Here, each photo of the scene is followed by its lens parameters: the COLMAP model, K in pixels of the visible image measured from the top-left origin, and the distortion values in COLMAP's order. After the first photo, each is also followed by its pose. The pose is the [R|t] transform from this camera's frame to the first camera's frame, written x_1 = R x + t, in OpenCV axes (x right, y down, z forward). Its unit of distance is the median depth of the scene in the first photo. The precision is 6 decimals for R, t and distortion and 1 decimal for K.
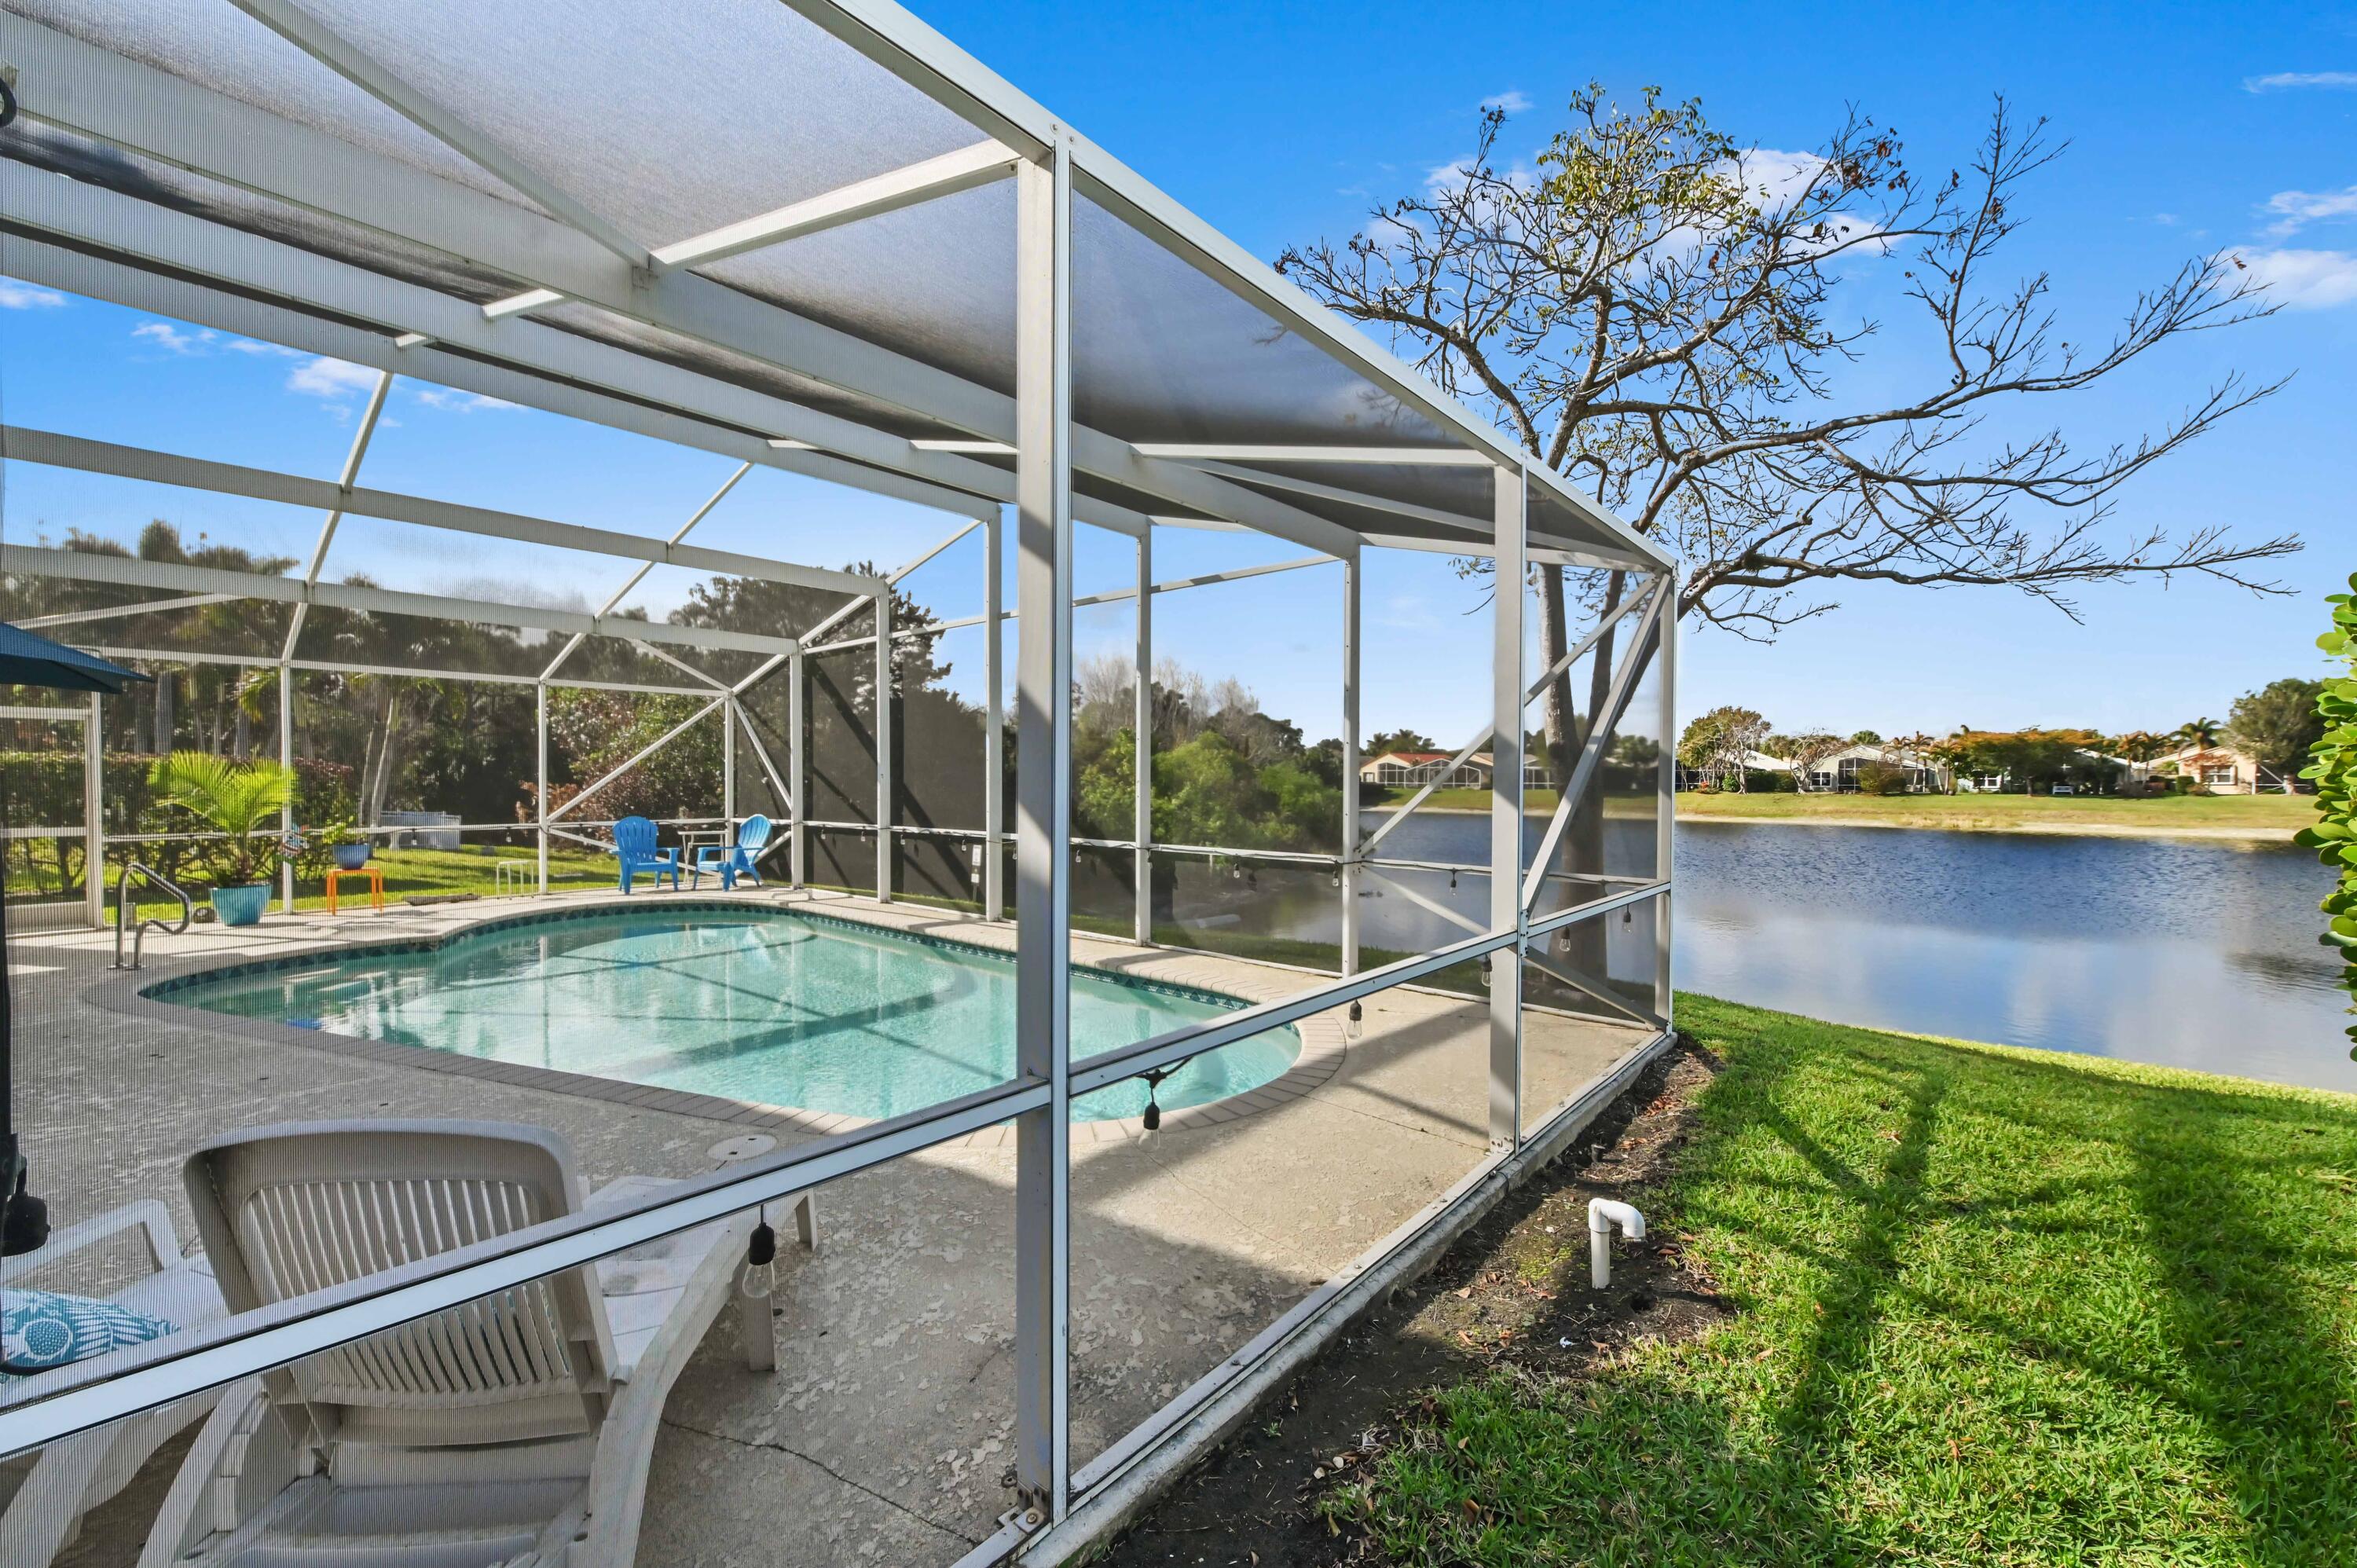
lens RADIAL K [[935.5, 0, 1178.5], [0, 935.5, 784.0], [0, 0, 1]] dist [-0.002906, -0.000380]
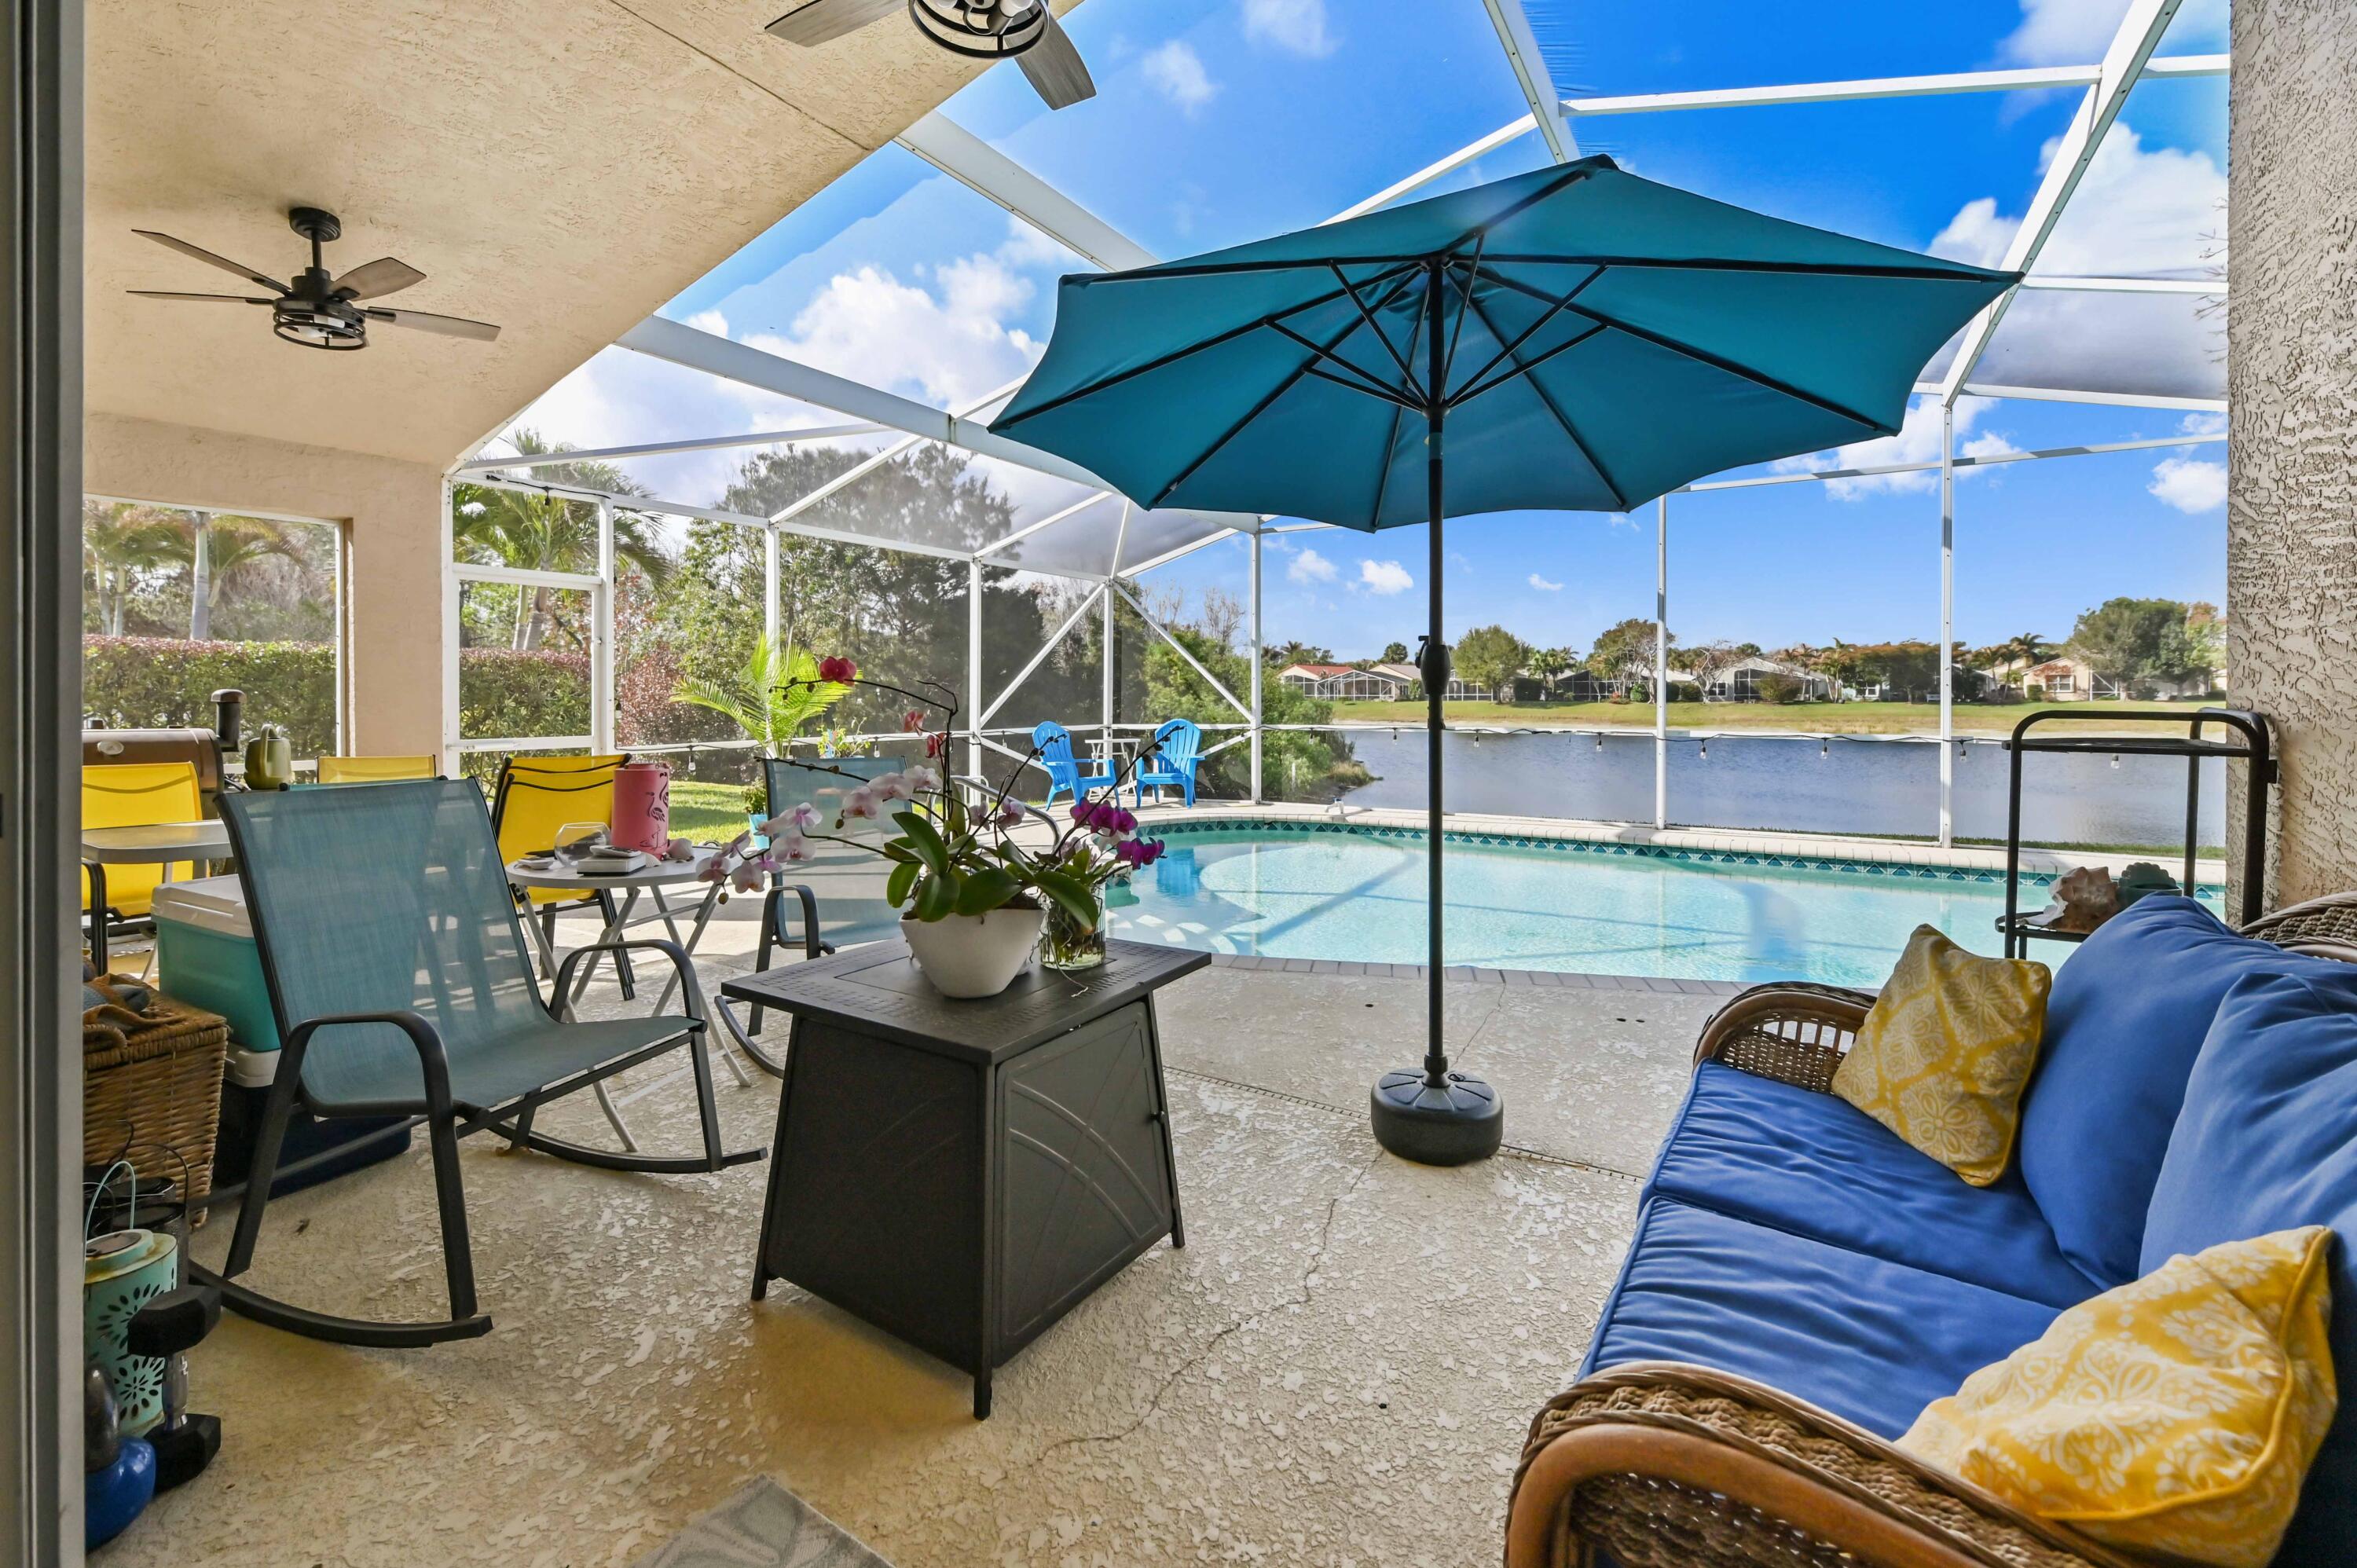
lens RADIAL K [[984.6, 0, 1172.1], [0, 984.6, 683.0], [0, 0, 1]] dist [-0.018303, -0.000111]
pose [[0.987886, -0.002808, 0.155159, -0.108007], [0.005384, 0.999855, -0.016184, 0.002559], [-0.155091, 0.016823, 0.987757, 0.019171]]
